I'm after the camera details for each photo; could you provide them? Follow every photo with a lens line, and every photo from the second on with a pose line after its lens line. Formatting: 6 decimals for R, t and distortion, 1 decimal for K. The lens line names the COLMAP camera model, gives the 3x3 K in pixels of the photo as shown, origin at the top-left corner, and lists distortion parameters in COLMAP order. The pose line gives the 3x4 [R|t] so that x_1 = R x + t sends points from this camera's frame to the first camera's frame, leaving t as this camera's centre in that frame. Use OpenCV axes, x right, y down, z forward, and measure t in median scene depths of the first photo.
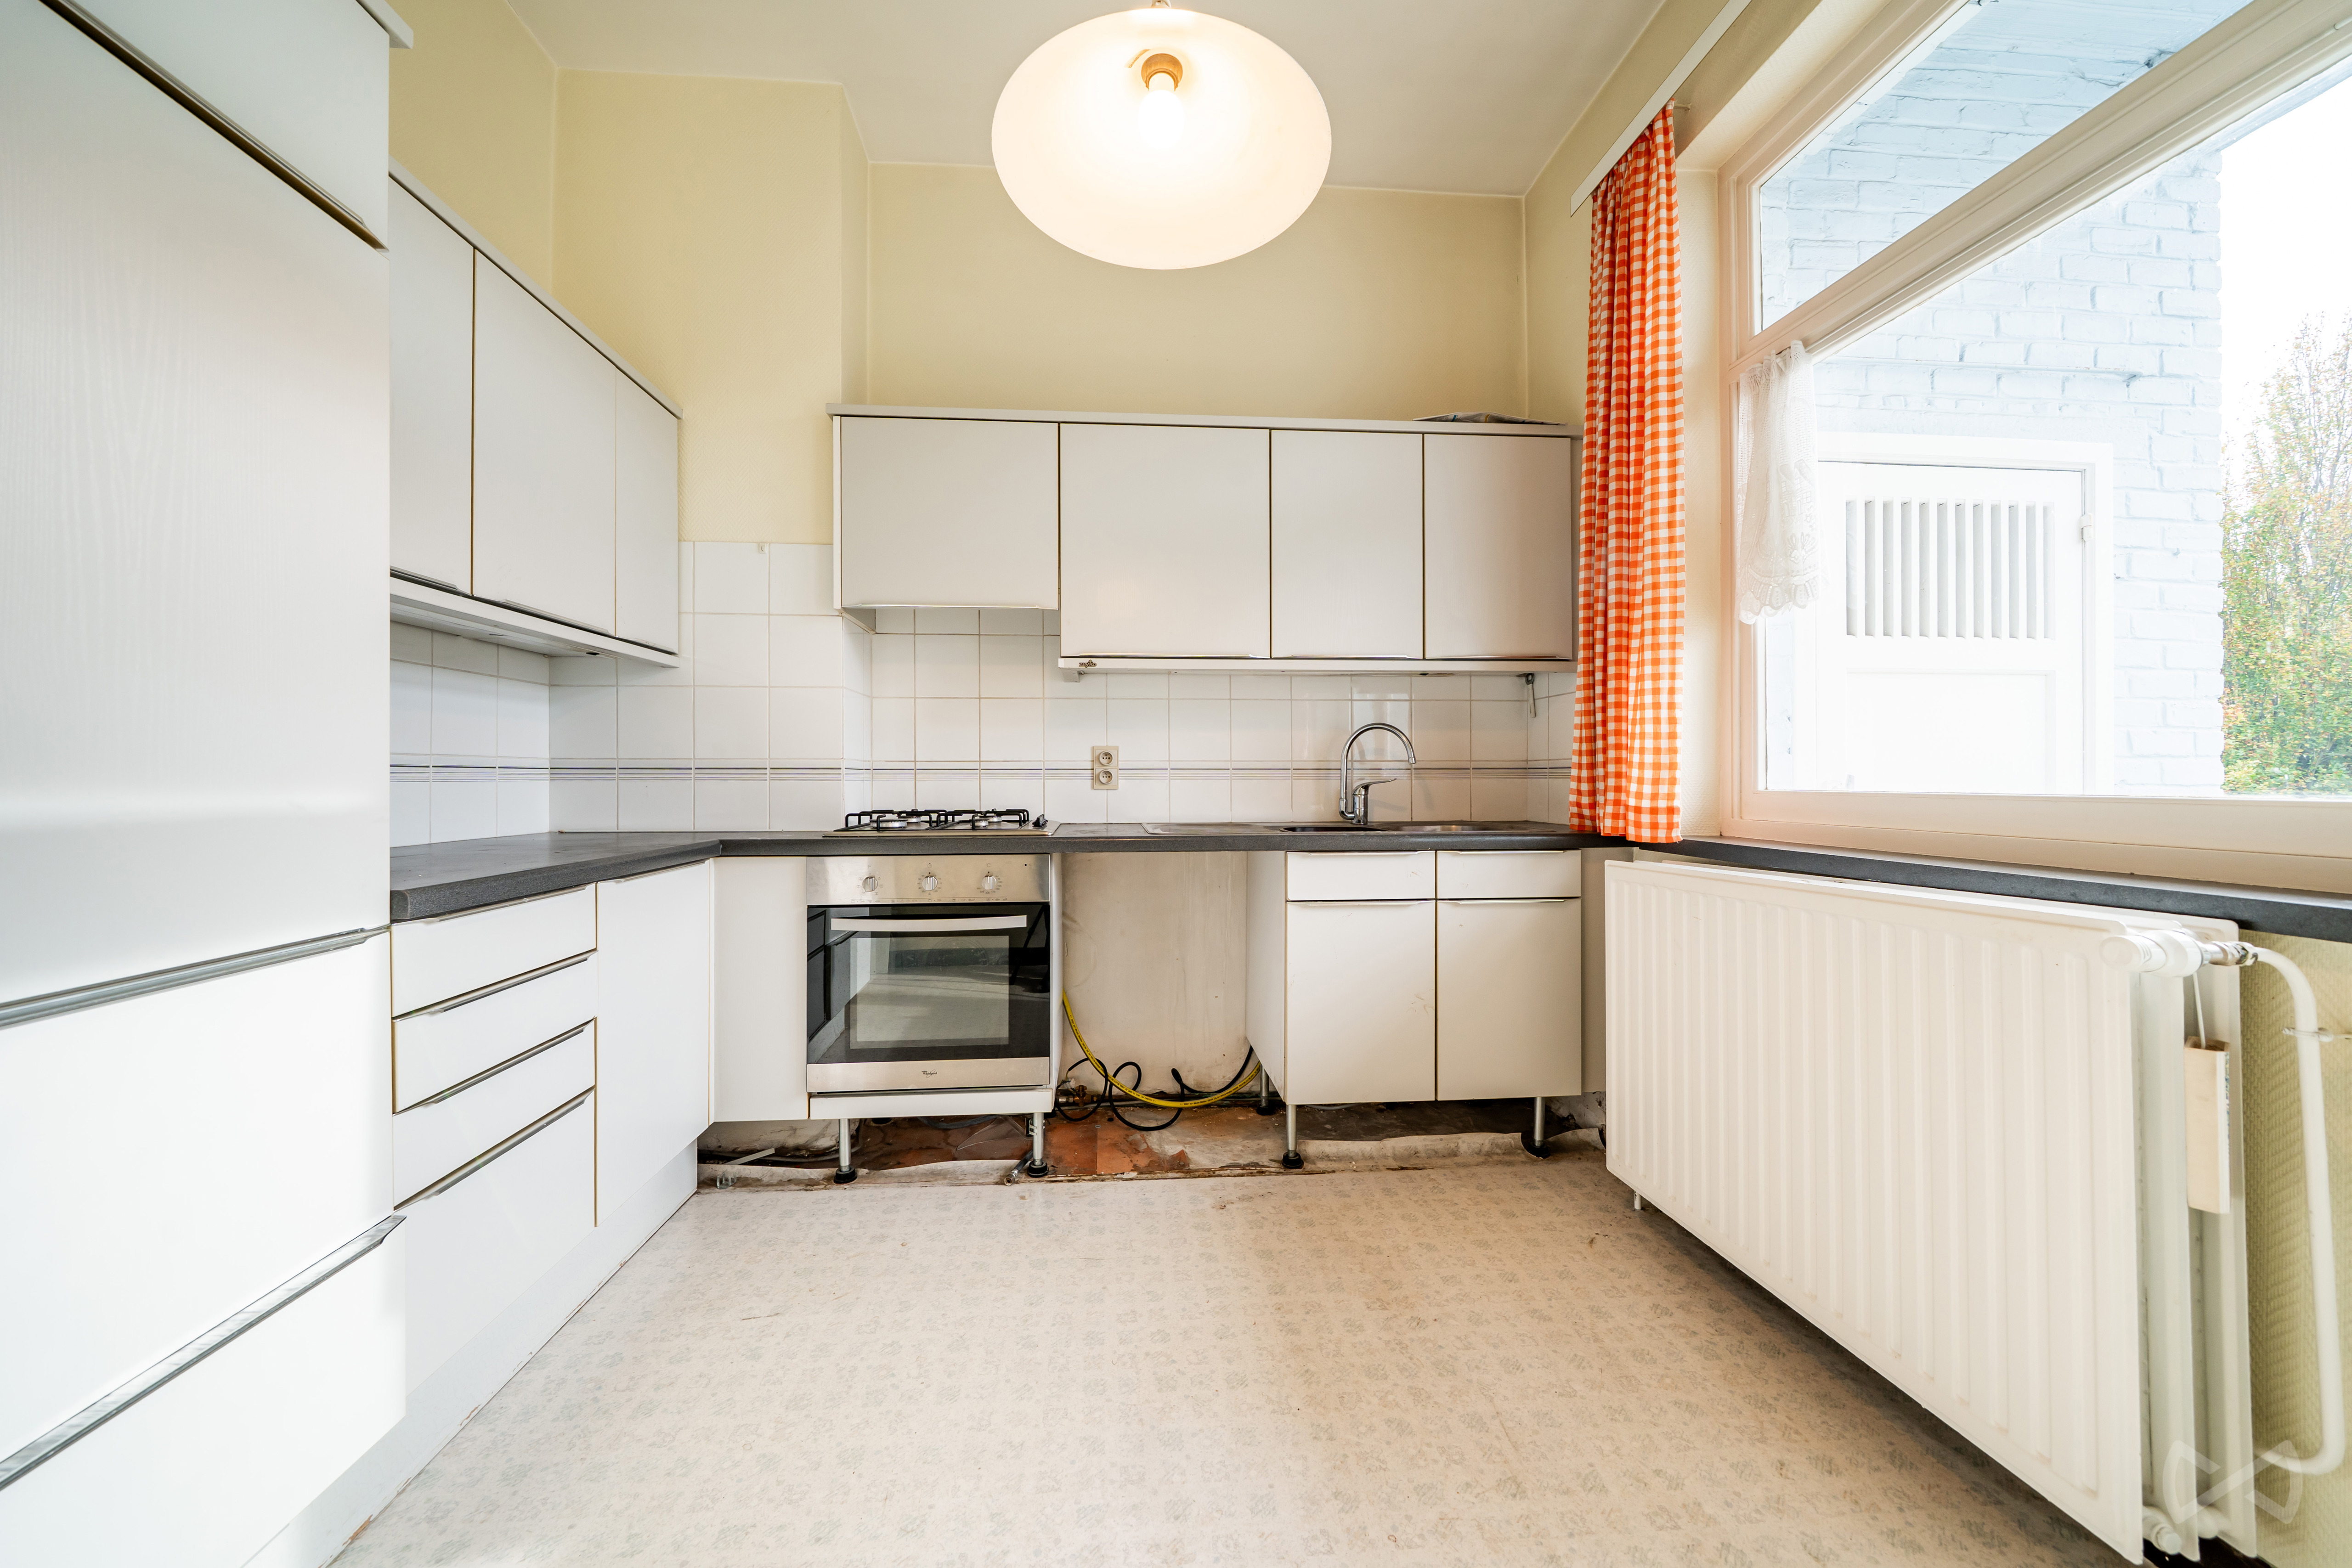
lens RADIAL K [[801.4, 0, 1161.1], [0, 801.4, 781.5], [0, 0, 1]] dist [0.000013, -0.001861]
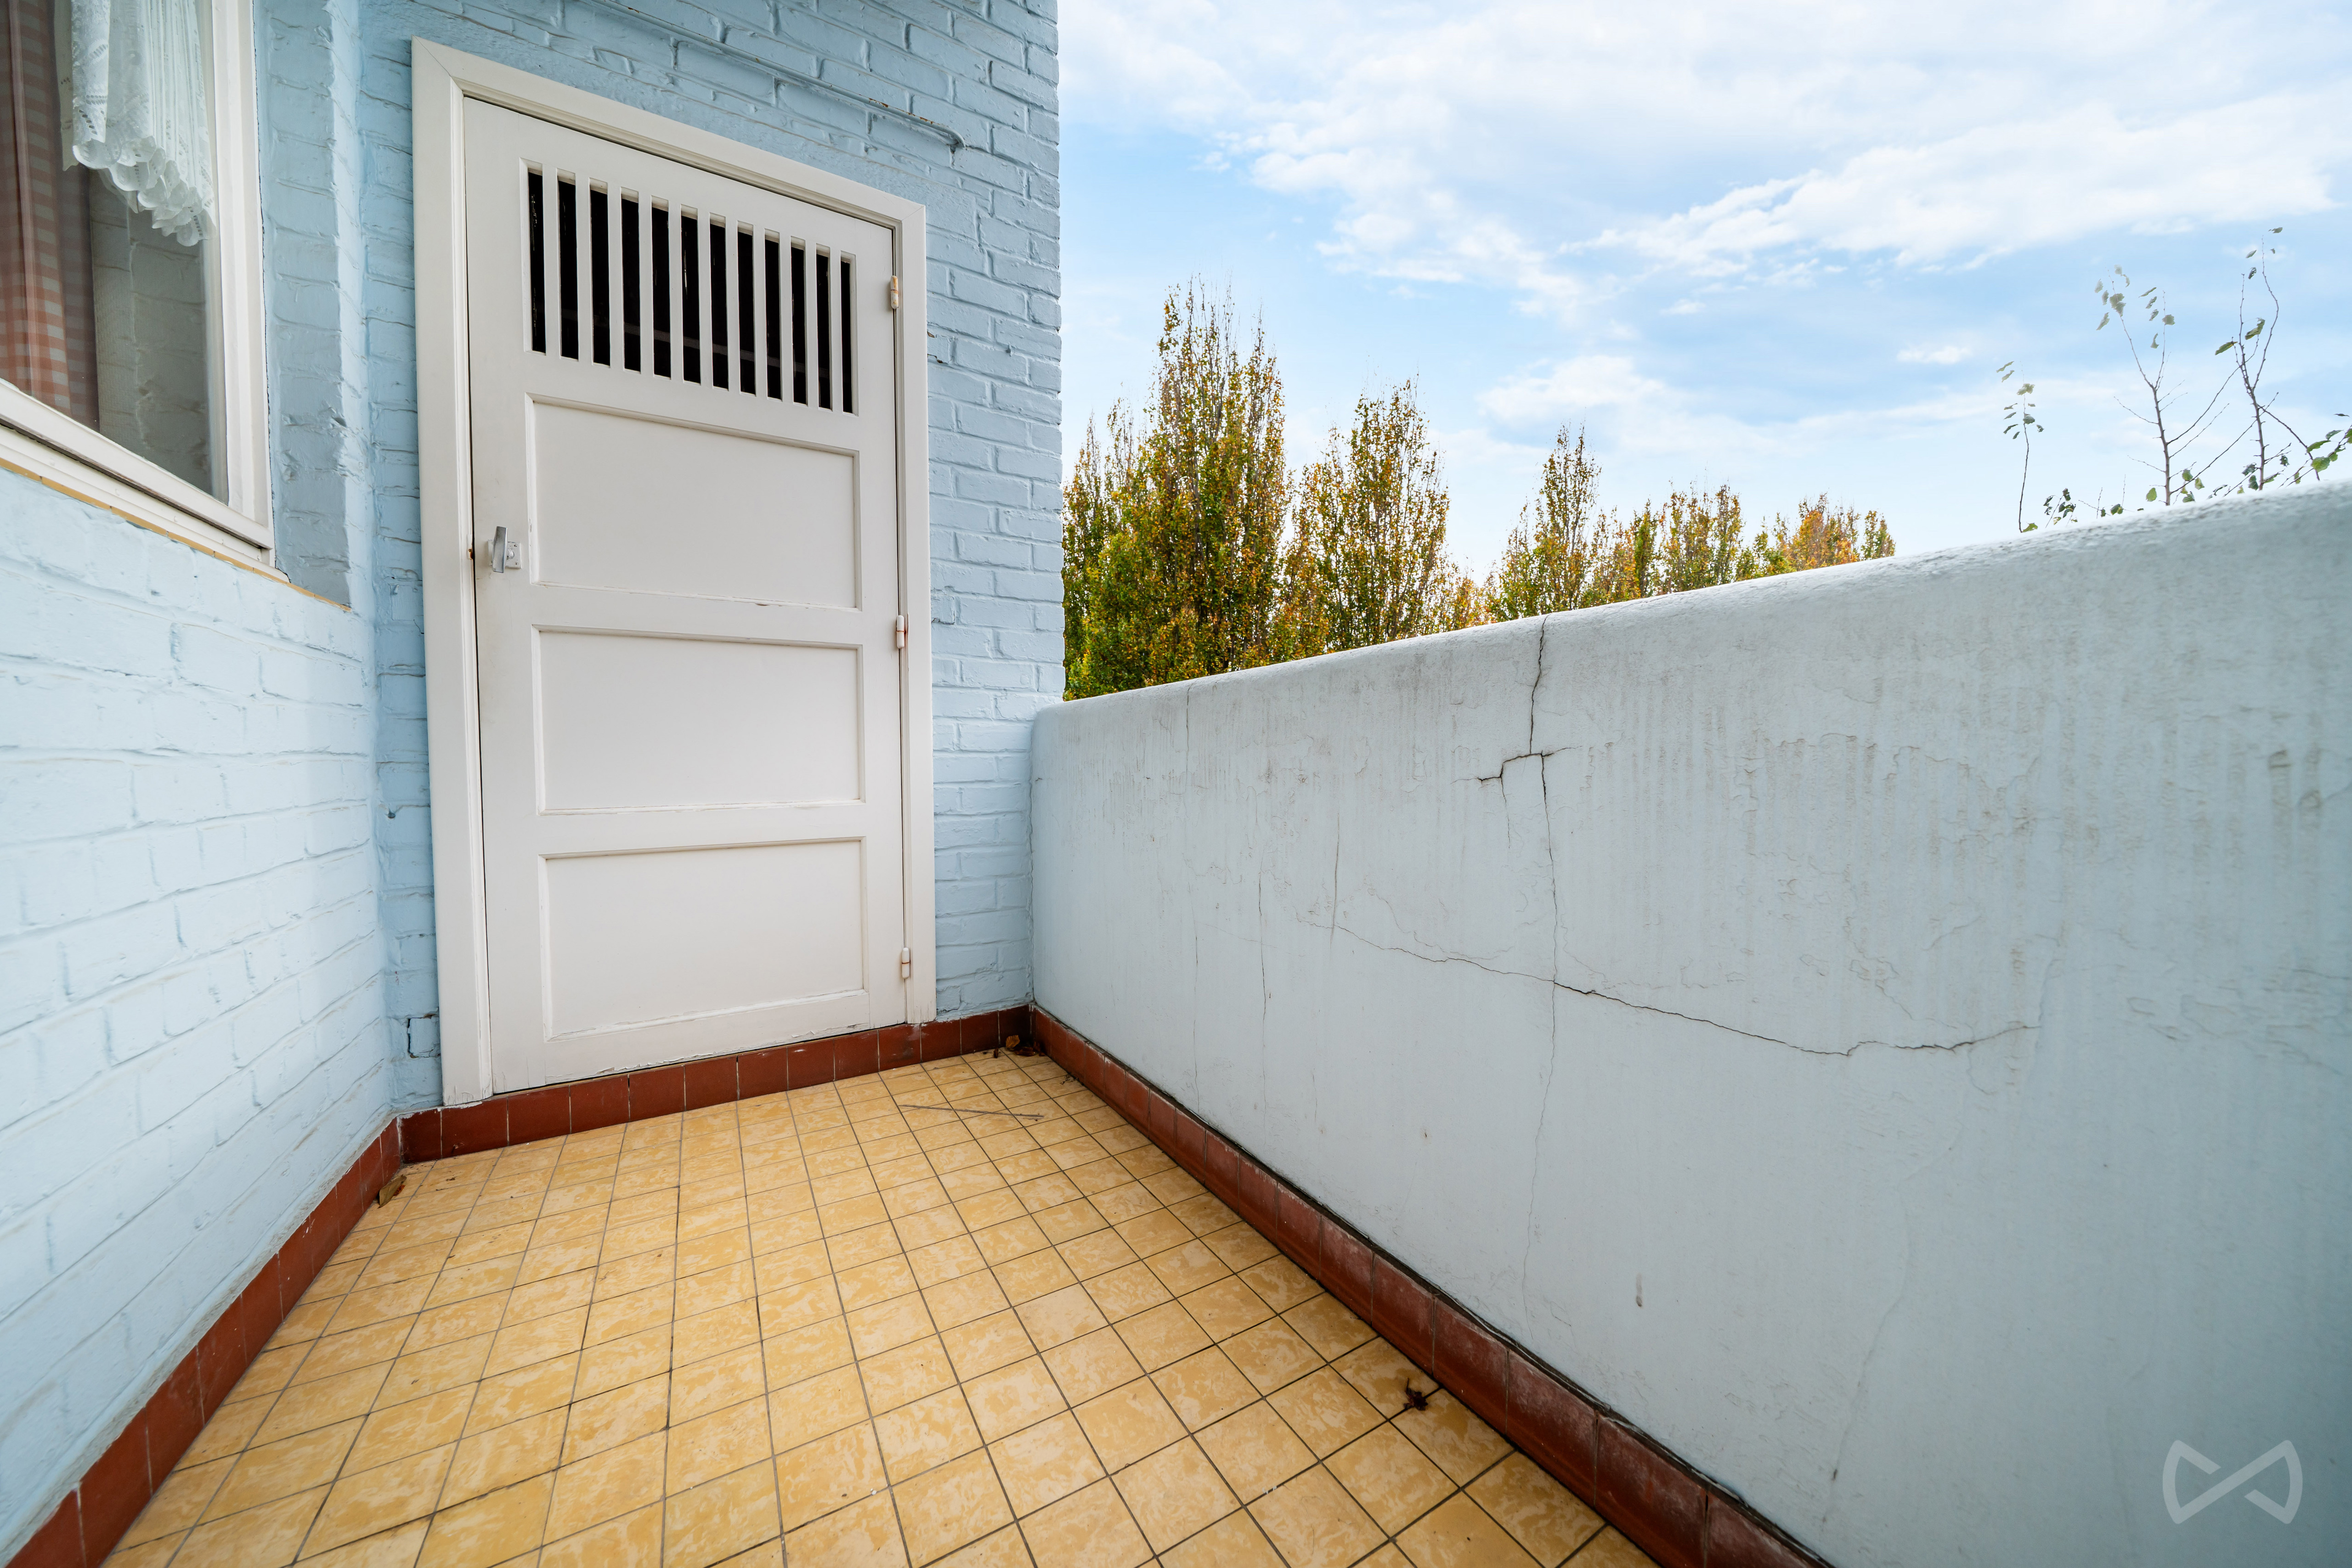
lens RADIAL K [[801.4, 0, 1161.1], [0, 801.4, 781.5], [0, 0, 1]] dist [0.000013, -0.001861]
pose [[0.904777, -0.004547, 0.425861, 0.994048], [-0.000523, 0.999930, 0.011789, 0.201559], [-0.425884, -0.010889, 0.904712, 0.063475]]
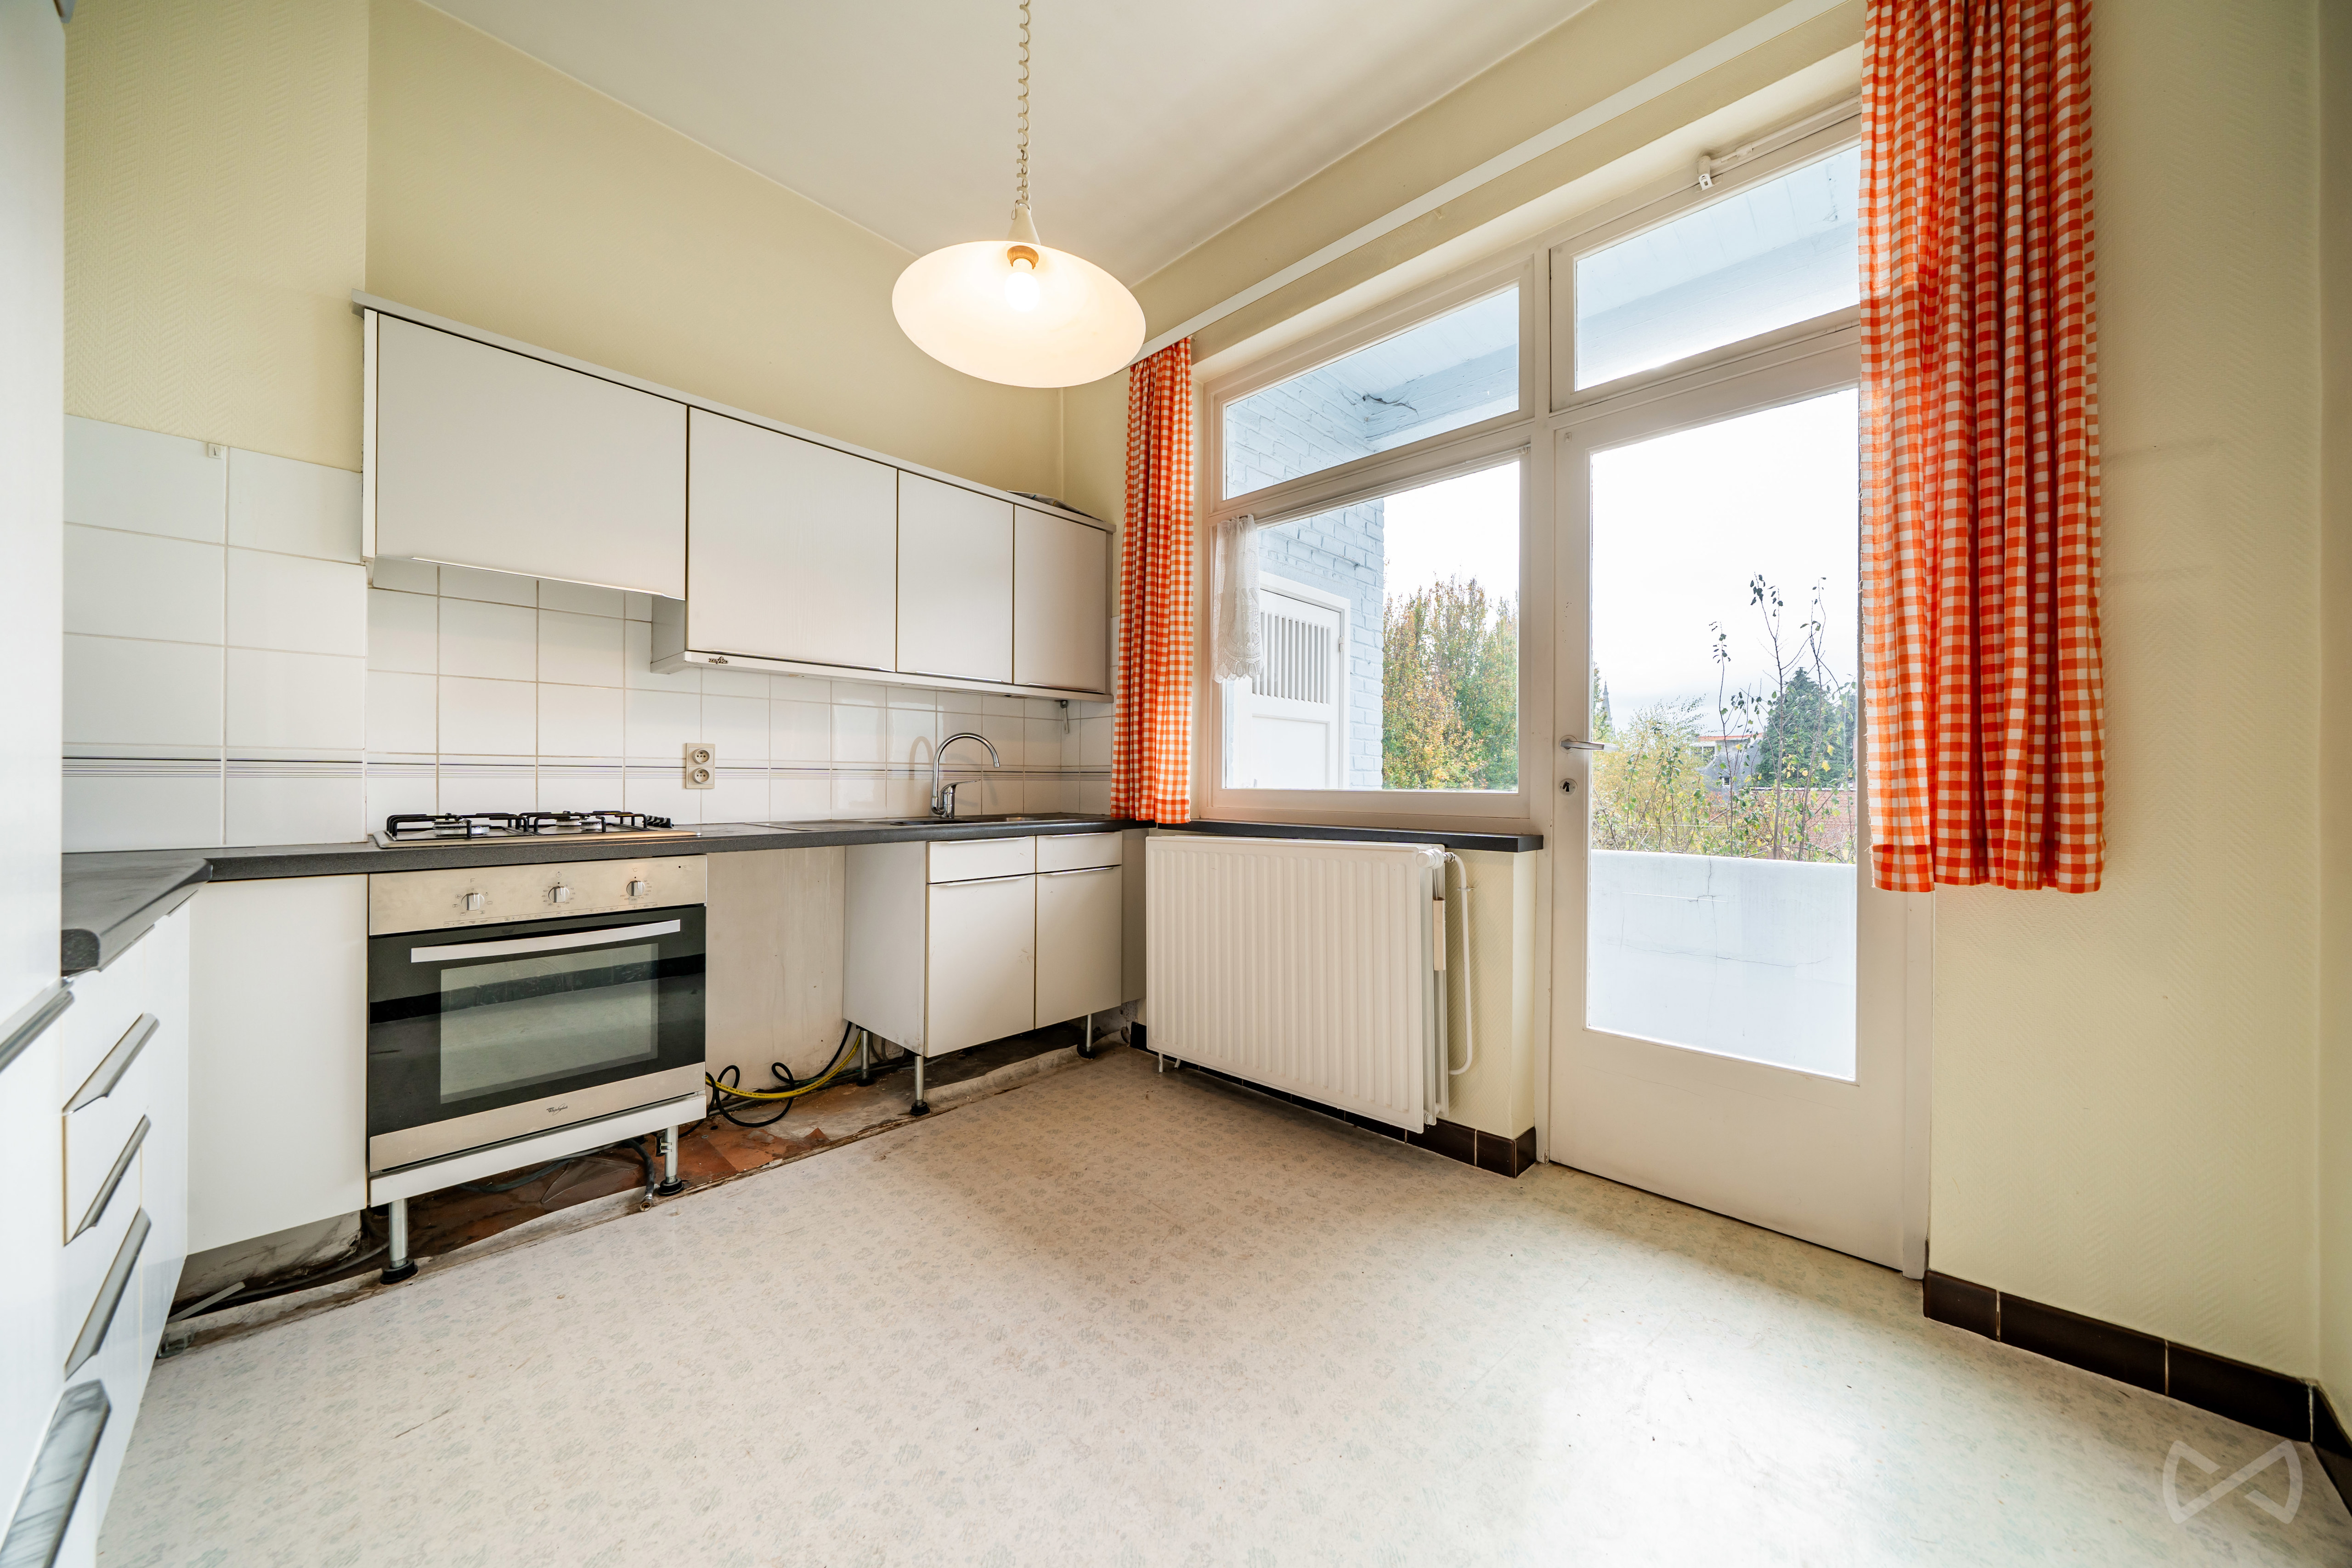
lens RADIAL K [[794.5, 0, 1129.4], [0, 794.5, 787.4], [0, 0, 1]] dist [0.000521, -0.001852]
pose [[0.765361, -0.000411, 0.643601, -0.357232], [-0.004720, 0.999969, 0.006251, 0.000112], [-0.643584, -0.007822, 0.765336, -0.073542]]
